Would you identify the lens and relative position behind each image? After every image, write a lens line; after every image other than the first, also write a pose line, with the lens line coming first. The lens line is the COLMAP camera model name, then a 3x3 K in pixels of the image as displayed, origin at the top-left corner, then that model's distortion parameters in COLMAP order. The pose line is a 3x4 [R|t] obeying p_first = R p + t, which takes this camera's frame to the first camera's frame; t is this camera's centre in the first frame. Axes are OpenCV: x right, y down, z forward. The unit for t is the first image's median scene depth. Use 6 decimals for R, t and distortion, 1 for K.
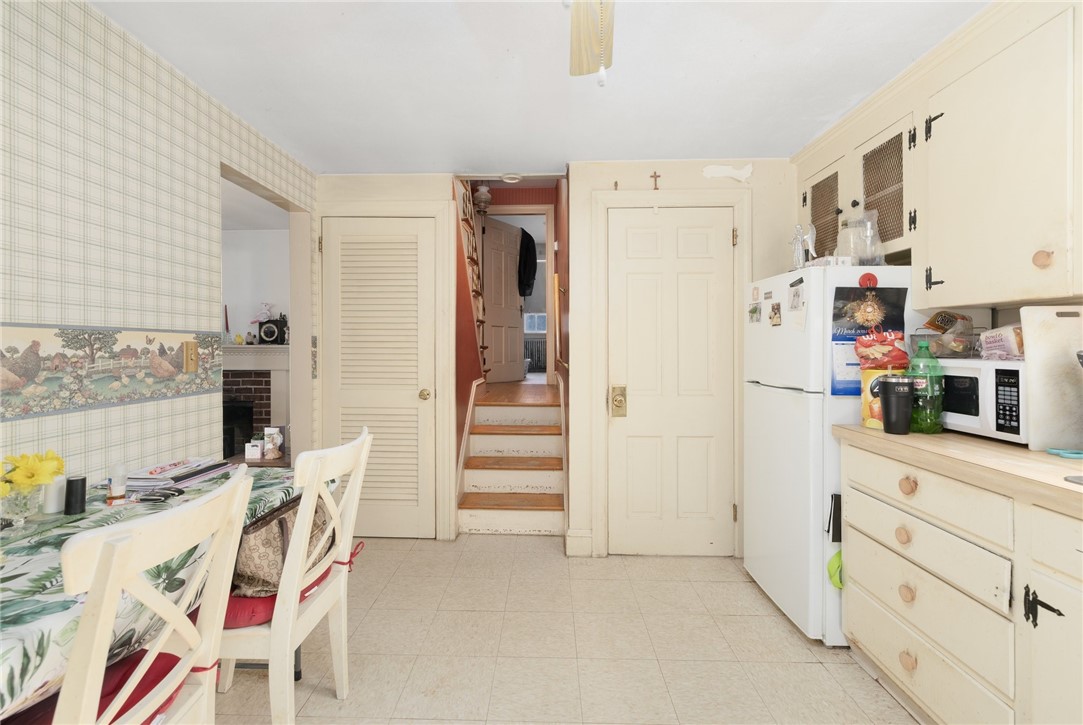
lens RADIAL K [[459.4, 0, 539.0], [0, 459.4, 347.4], [0, 0, 1]] dist [-0.003000, 0.000217]
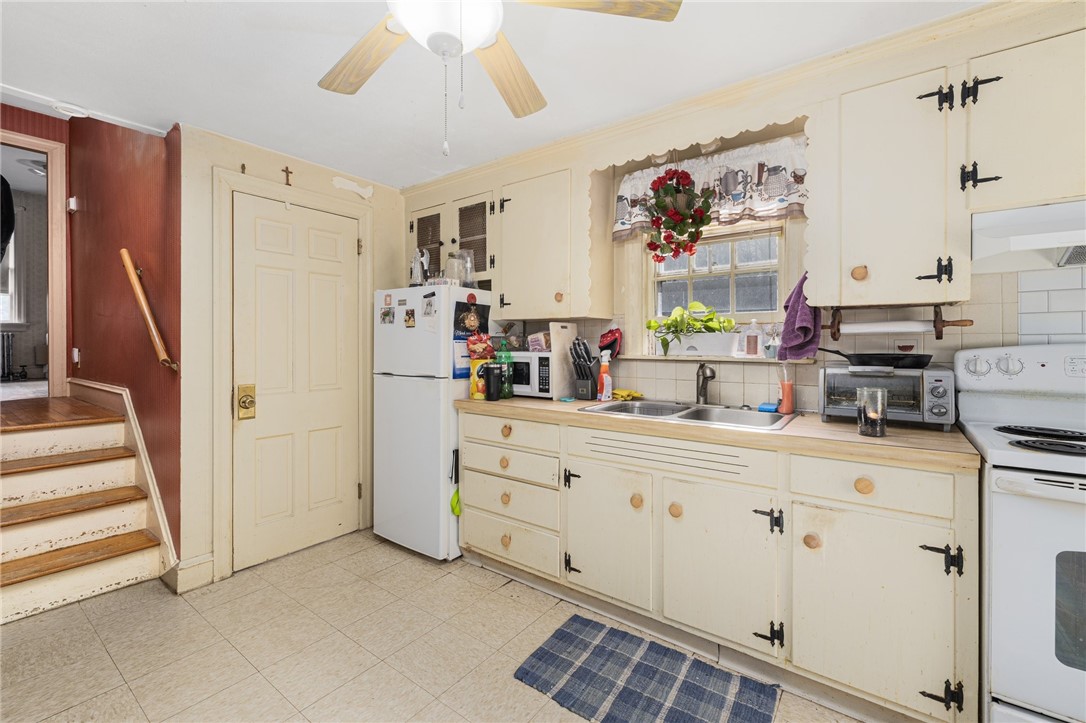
lens RADIAL K [[460.7, 0, 531.0], [0, 460.7, 347.5], [0, 0, 1]] dist [-0.003000, 0.000217]
pose [[0.591222, -0.004073, 0.806498, -0.349491], [-0.000473, 0.999985, 0.005397, 0.001307], [-0.806508, -0.003572, 0.591212, -0.014681]]
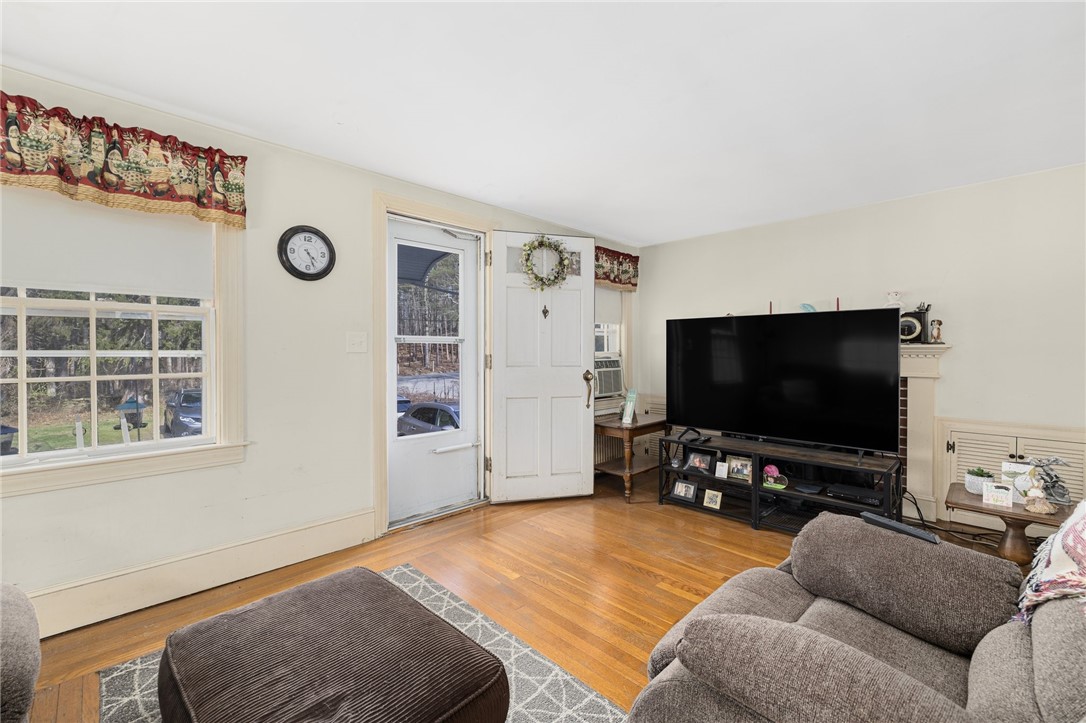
lens RADIAL K [[460.7, 0, 528.8], [0, 460.7, 349.1], [0, 0, 1]] dist [-0.003000, 0.000217]
pose [[0.708305, 0.003249, -0.705899, -1.137621], [-0.000976, 0.999993, 0.003623, 0.000640], [0.705906, -0.001877, 0.708303, -0.006868]]
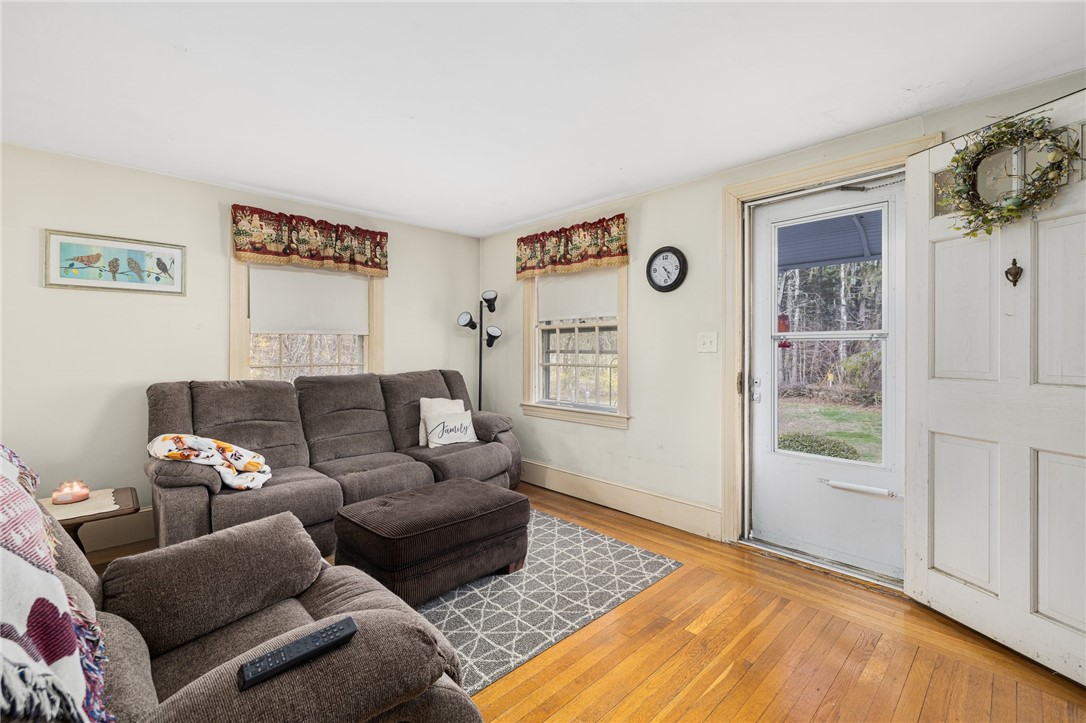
lens RADIAL K [[460.7, 0, 545.8], [0, 460.7, 343.2], [0, 0, 1]] dist [-0.003000, 0.000217]
pose [[-0.698796, -0.010727, -0.715240, -1.090367], [0.001487, 0.999864, -0.016449, 0.013498], [0.715319, -0.012558, -0.698685, 1.436312]]
